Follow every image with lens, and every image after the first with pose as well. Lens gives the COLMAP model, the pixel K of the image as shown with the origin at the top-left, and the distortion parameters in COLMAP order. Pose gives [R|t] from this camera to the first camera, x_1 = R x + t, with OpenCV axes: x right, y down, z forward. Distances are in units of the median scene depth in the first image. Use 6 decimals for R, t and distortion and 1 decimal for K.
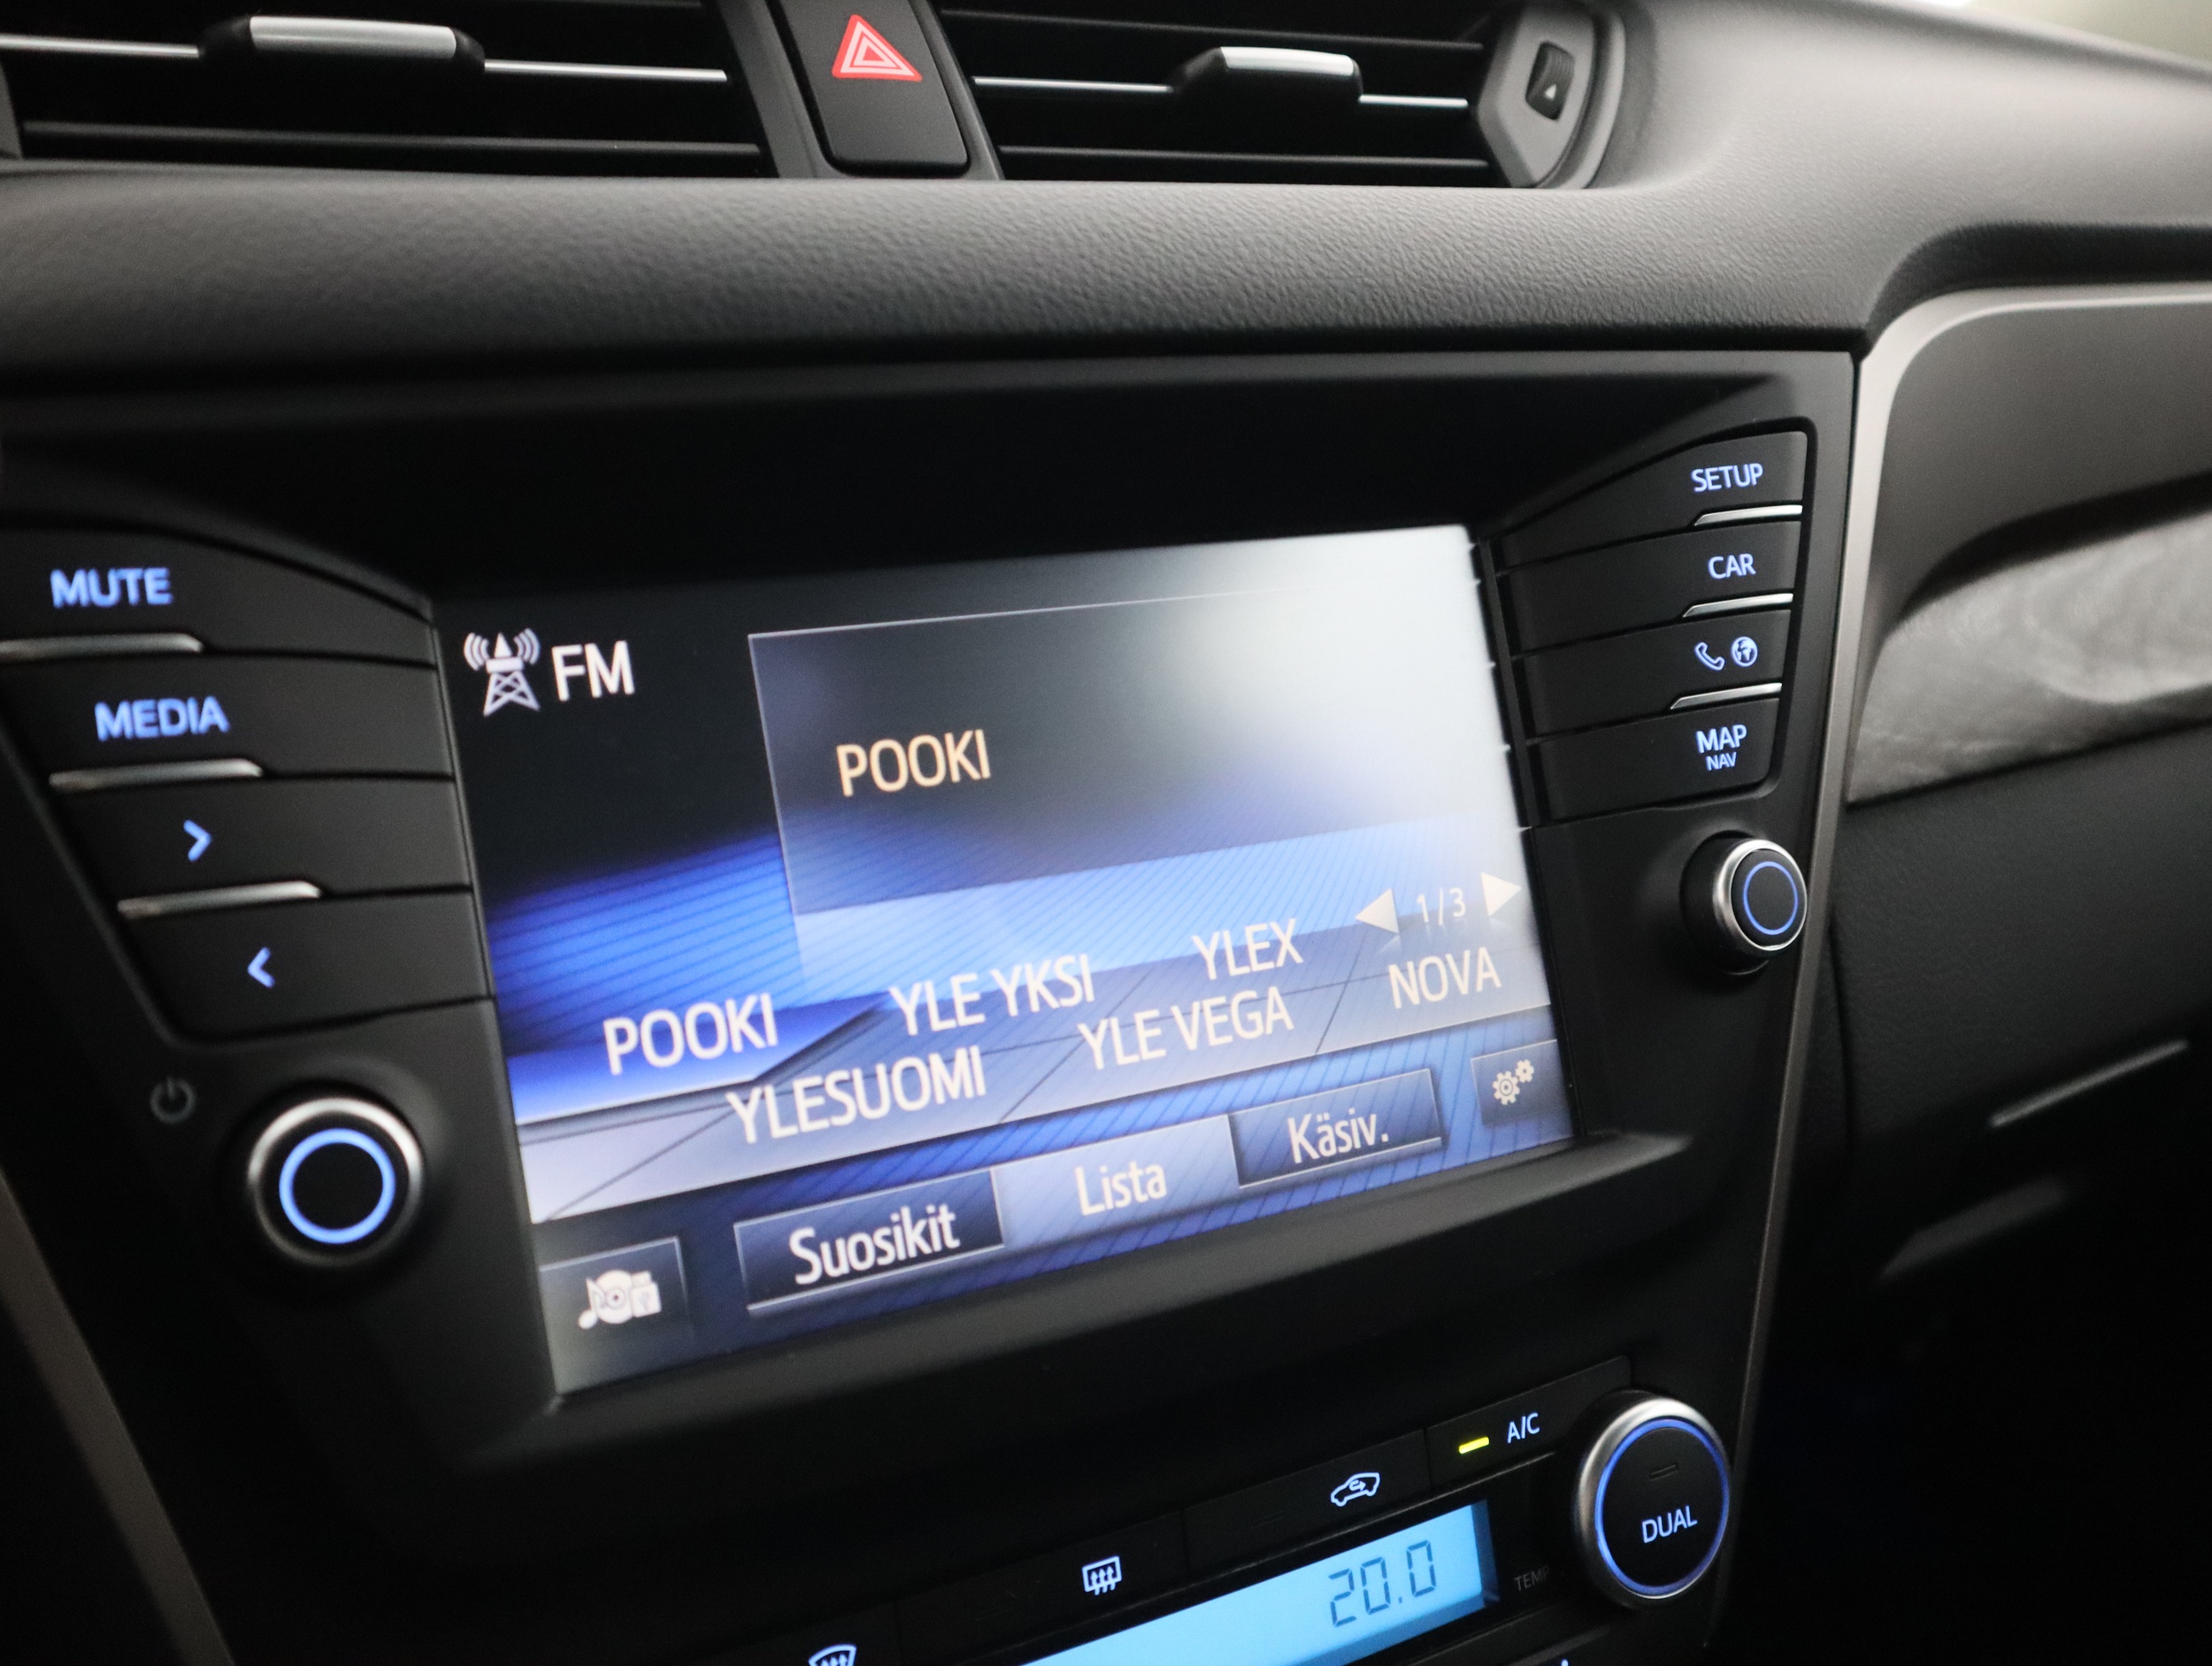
lens RADIAL K [[2250.6, 0, 1106.0], [0, 2250.6, 833.0], [0, 0, 1]] dist [-0.095492, 0.219487]
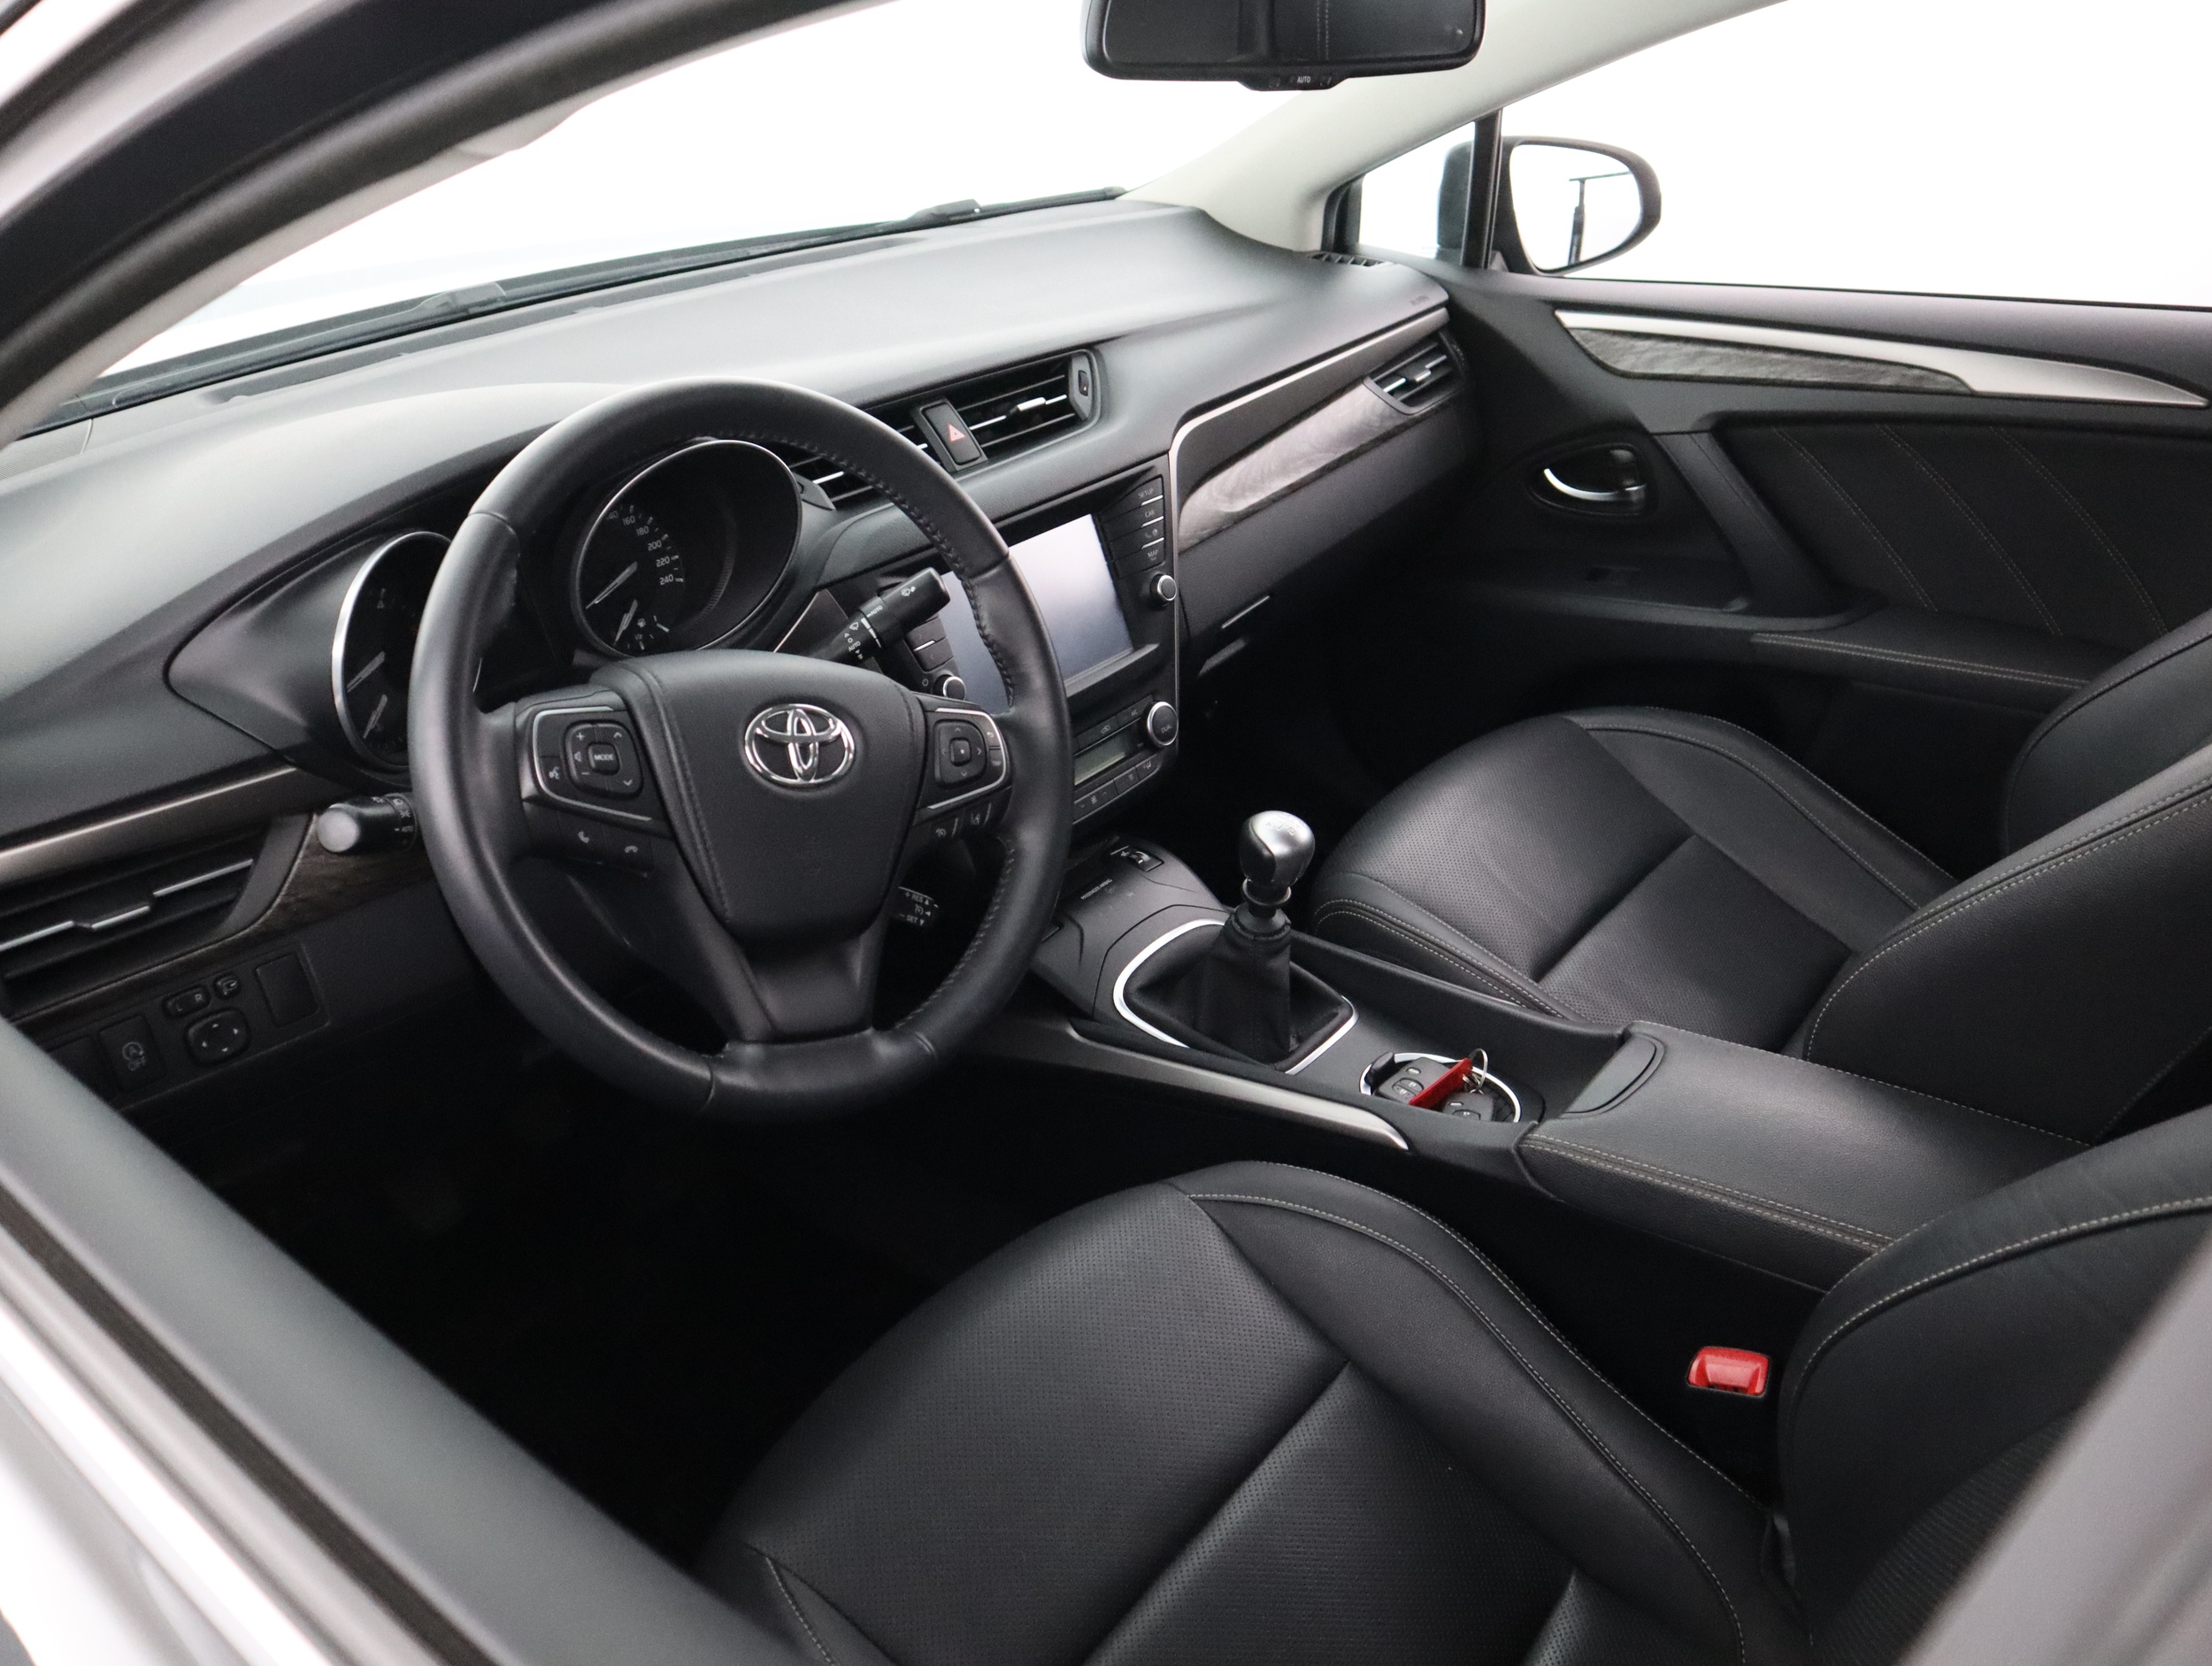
lens RADIAL K [[1647.8, 0, 1106.0], [0, 1647.8, 833.0], [0, 0, 1]] dist [0.002634, 0.000166]
pose [[0.940604, -0.206473, 0.269505, -0.885581], [0.143293, 0.961083, 0.236194, -0.322004], [-0.307784, -0.183547, 0.933584, -2.329801]]
